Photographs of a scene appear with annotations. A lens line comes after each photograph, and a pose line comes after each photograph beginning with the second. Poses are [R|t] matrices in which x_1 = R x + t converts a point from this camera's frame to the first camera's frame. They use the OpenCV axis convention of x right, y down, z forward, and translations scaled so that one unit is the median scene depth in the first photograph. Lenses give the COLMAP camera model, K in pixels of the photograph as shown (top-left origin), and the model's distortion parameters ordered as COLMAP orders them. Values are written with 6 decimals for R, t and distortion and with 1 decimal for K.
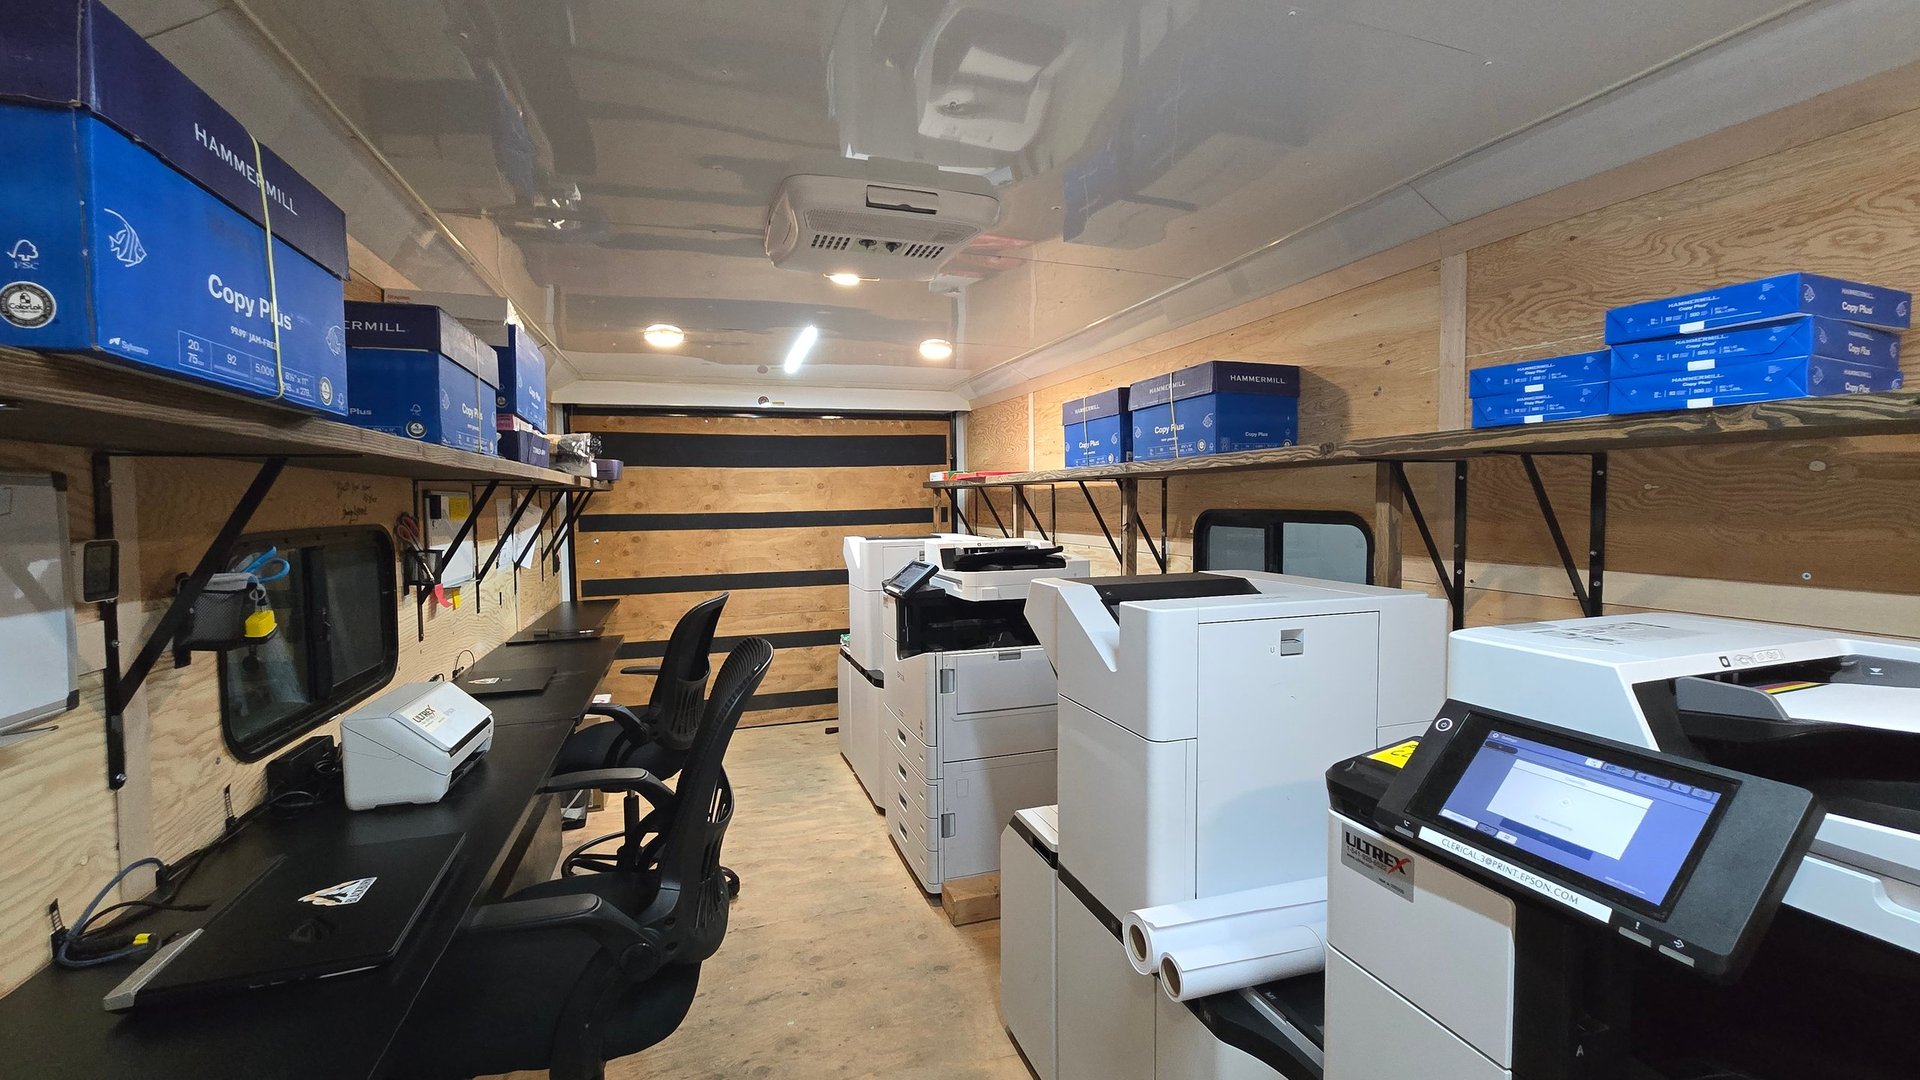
lens RADIAL K [[787.3, 0, 960.0], [0, 787.3, 540.0], [0, 0, 1]] dist [-0.000912, -0.000214]
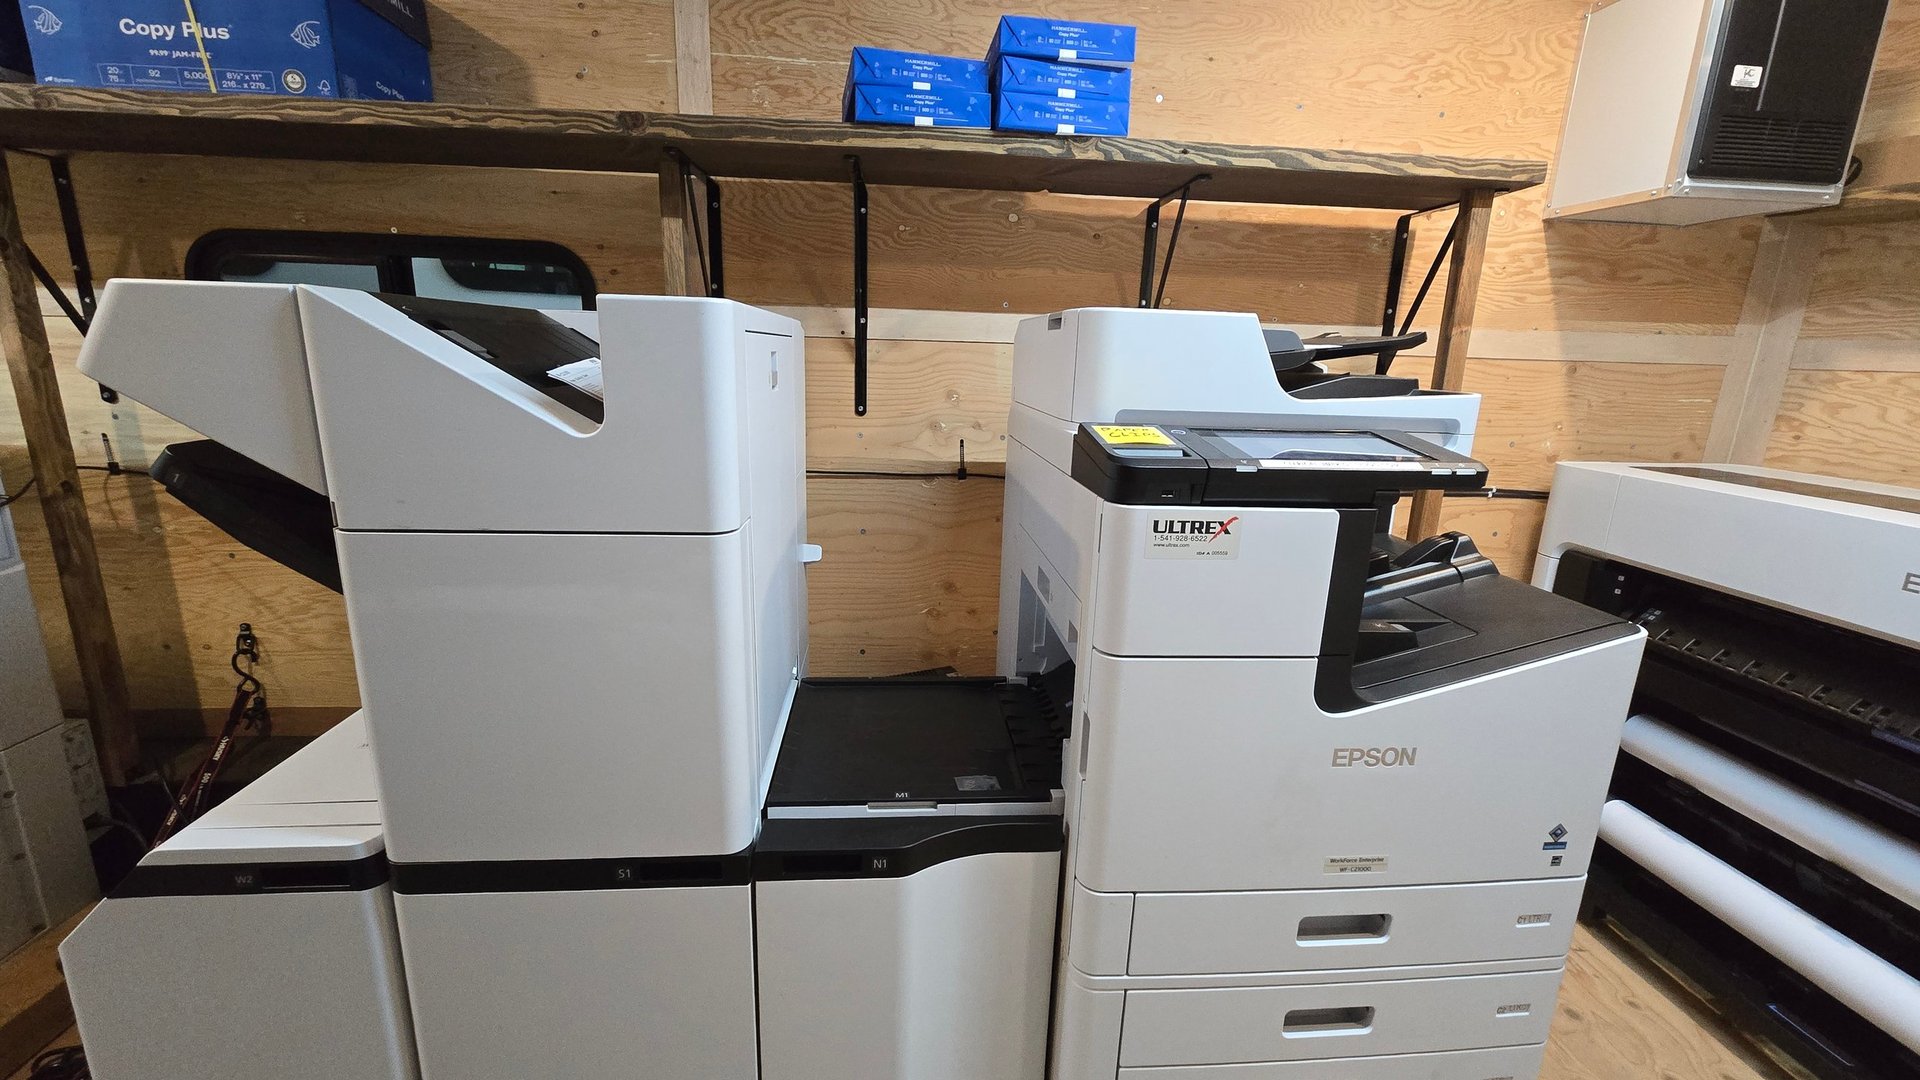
lens RADIAL K [[787.3, 0, 960.0], [0, 787.3, 540.0], [0, 0, 1]] dist [-0.000912, -0.000214]
pose [[0.245315, -0.210686, 0.946273, -0.239927], [0.019061, 0.976958, 0.212577, 0.122798], [-0.969256, -0.034111, 0.243678, 0.604848]]
